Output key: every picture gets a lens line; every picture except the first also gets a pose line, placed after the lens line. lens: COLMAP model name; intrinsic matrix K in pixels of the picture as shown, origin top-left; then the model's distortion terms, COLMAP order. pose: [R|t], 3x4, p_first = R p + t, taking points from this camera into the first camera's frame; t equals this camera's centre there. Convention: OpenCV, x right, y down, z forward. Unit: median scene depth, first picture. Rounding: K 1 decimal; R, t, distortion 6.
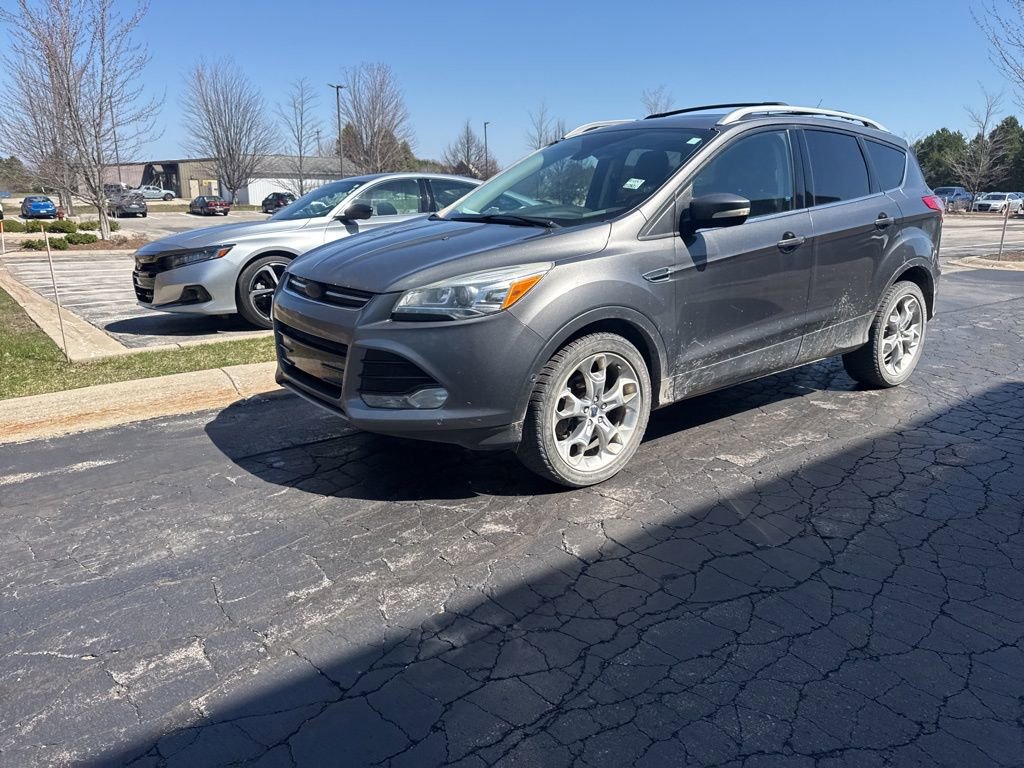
lens RADIAL K [[721.6, 0, 522.9], [0, 721.6, 382.4], [0, 0, 1]] dist [0.061498, -0.083588]
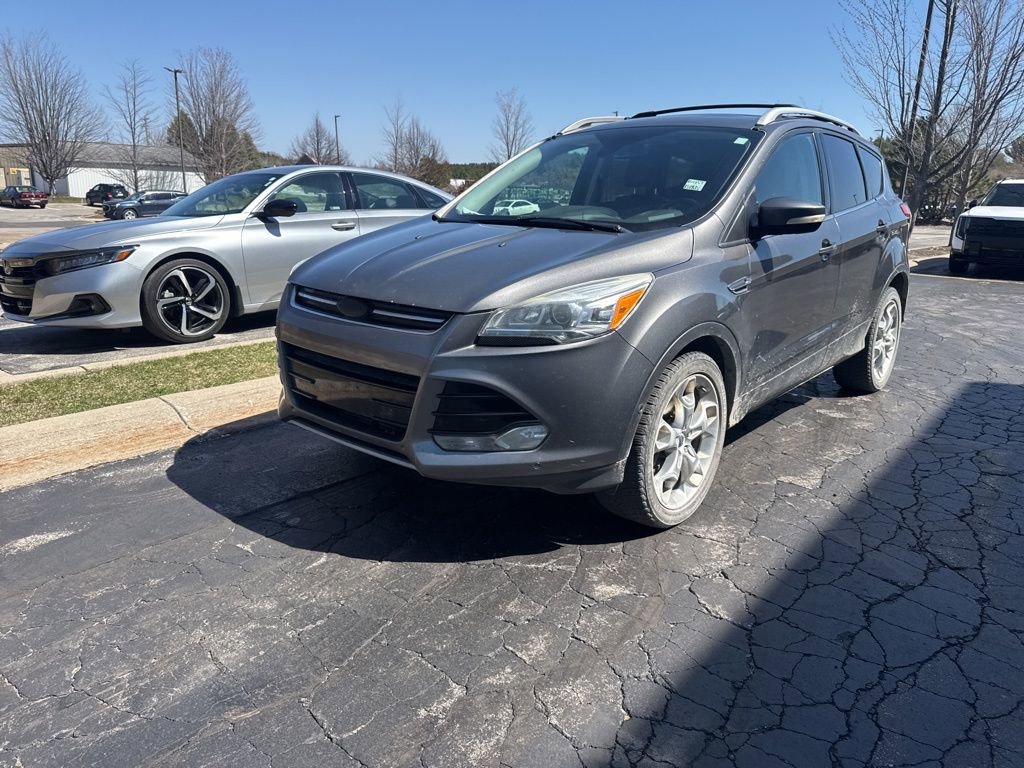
lens RADIAL K [[724.5, 0, 524.3], [0, 724.5, 370.9], [0, 0, 1]] dist [0.045863, -0.052299]
pose [[0.979558, -0.028934, 0.199069, -0.238354], [0.031623, 0.999446, -0.010342, -0.037830], [-0.198659, 0.016426, 0.979931, 0.149656]]
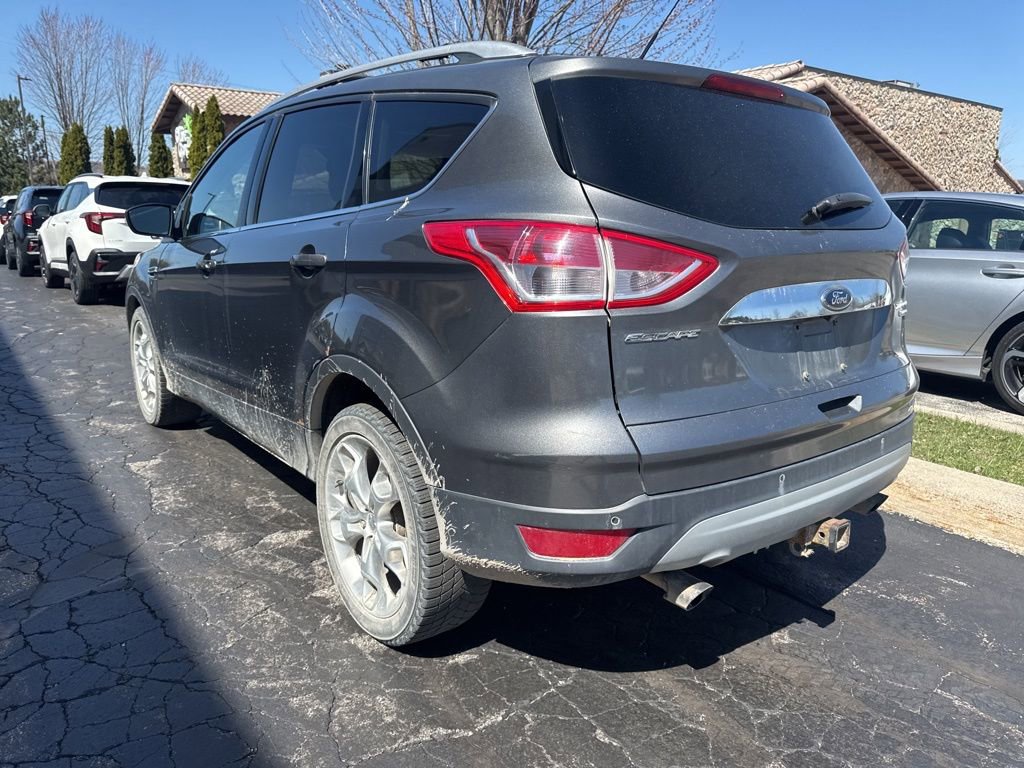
lens RADIAL K [[728.3, 0, 530.7], [0, 728.3, 378.5], [0, 0, 1]] dist [0.031925, -0.036743]
pose [[0.003973, 0.213117, -0.977019, 1.287578], [-0.269673, 0.941057, 0.204176, -0.367740], [0.962944, 0.262664, 0.061211, 1.436118]]
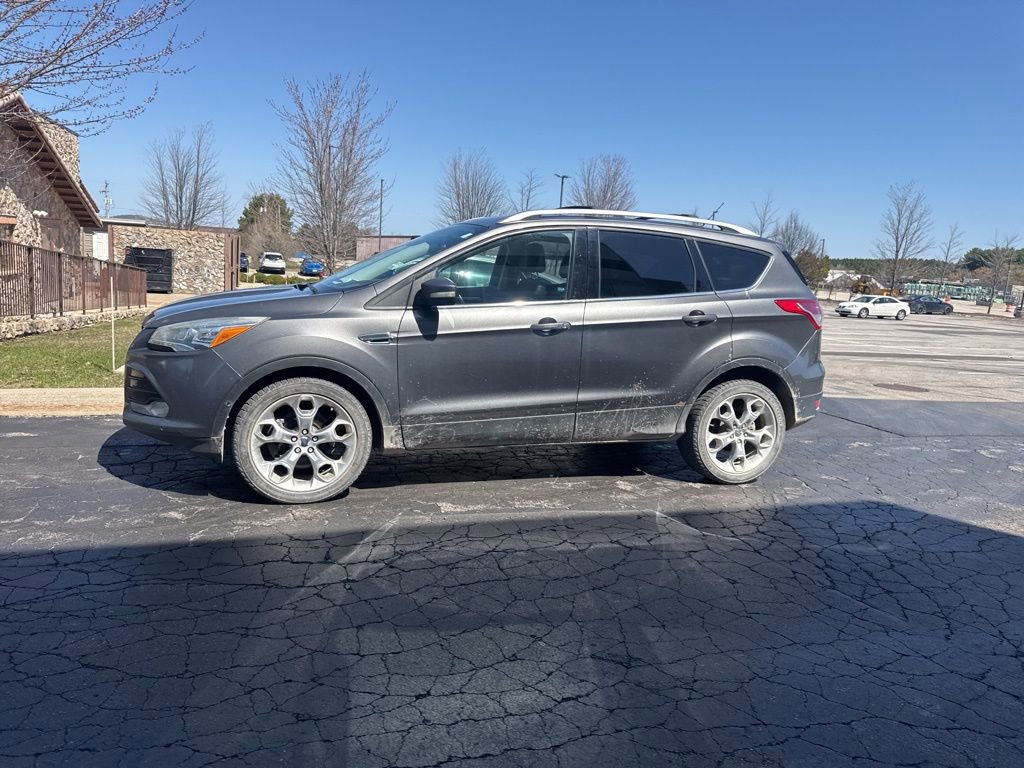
lens RADIAL K [[718.8, 0, 516.1], [0, 718.8, 368.1], [0, 0, 1]] dist [0.116879, -0.198659]
pose [[0.943213, 0.105213, -0.315087, 0.731019], [-0.144349, 0.984099, -0.103503, -0.006845], [0.299187, 0.143108, 0.943402, -0.061162]]
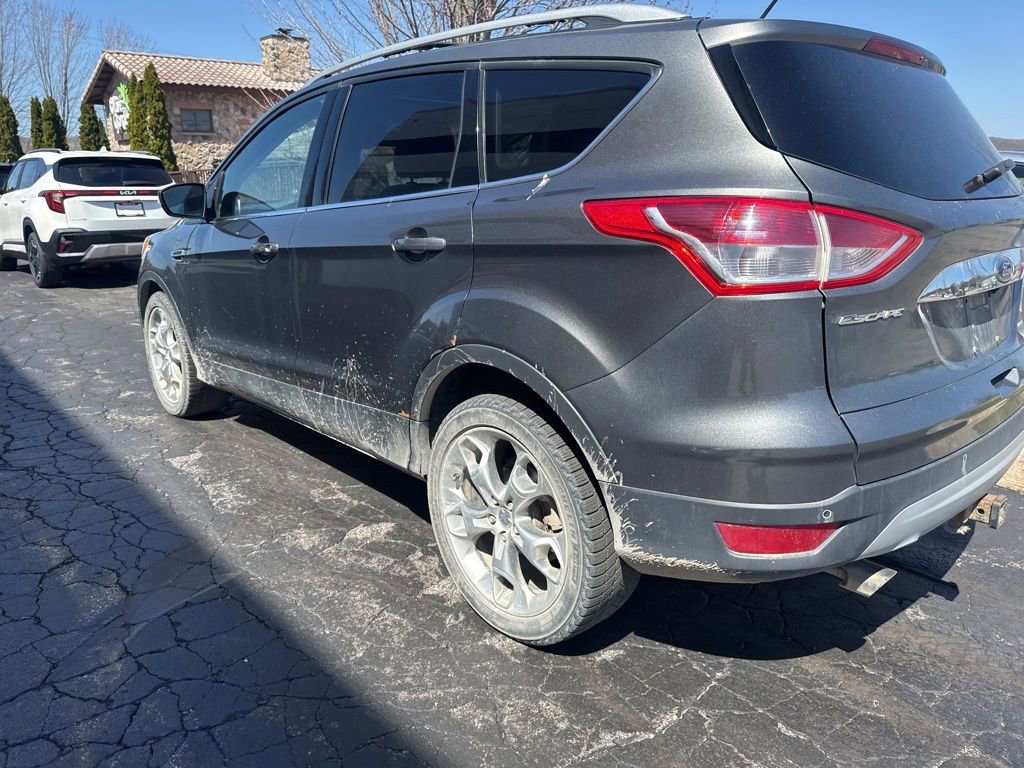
lens RADIAL K [[724.5, 0, 524.3], [0, 724.5, 370.9], [0, 0, 1]] dist [0.045863, -0.052299]
pose [[0.066710, 0.246169, -0.966929, 1.248153], [-0.247728, 0.942830, 0.222942, -0.337489], [0.966530, 0.224662, 0.123879, 1.291699]]
